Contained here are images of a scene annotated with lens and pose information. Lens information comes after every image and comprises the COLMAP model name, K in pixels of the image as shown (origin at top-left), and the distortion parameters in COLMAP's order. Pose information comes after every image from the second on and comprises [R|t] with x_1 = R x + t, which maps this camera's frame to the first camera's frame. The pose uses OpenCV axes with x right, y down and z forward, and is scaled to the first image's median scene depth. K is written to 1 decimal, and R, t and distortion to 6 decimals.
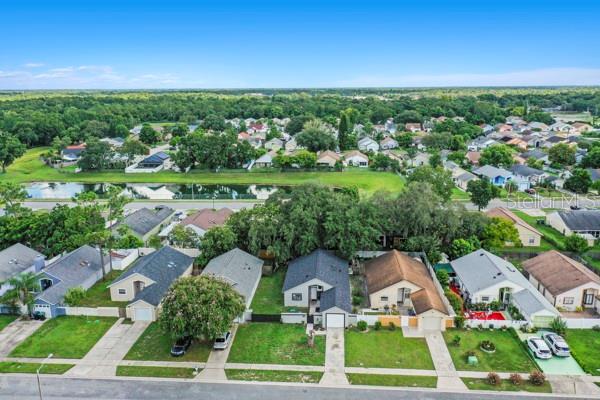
lens RADIAL K [[471.0, 0, 300.0], [0, 471.0, 200.0], [0, 0, 1]] dist [0.000514, -0.006622]
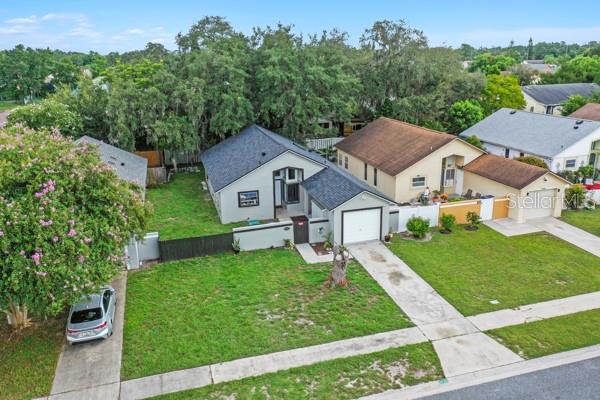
lens RADIAL K [[471.0, 0, 300.0], [0, 471.0, 200.0], [0, 0, 1]] dist [0.000514, -0.006622]
pose [[0.937124, -0.109560, 0.331355, -0.122064], [0.090451, 0.993251, 0.072602, 0.195997], [-0.337073, -0.038066, 0.940709, 0.610828]]
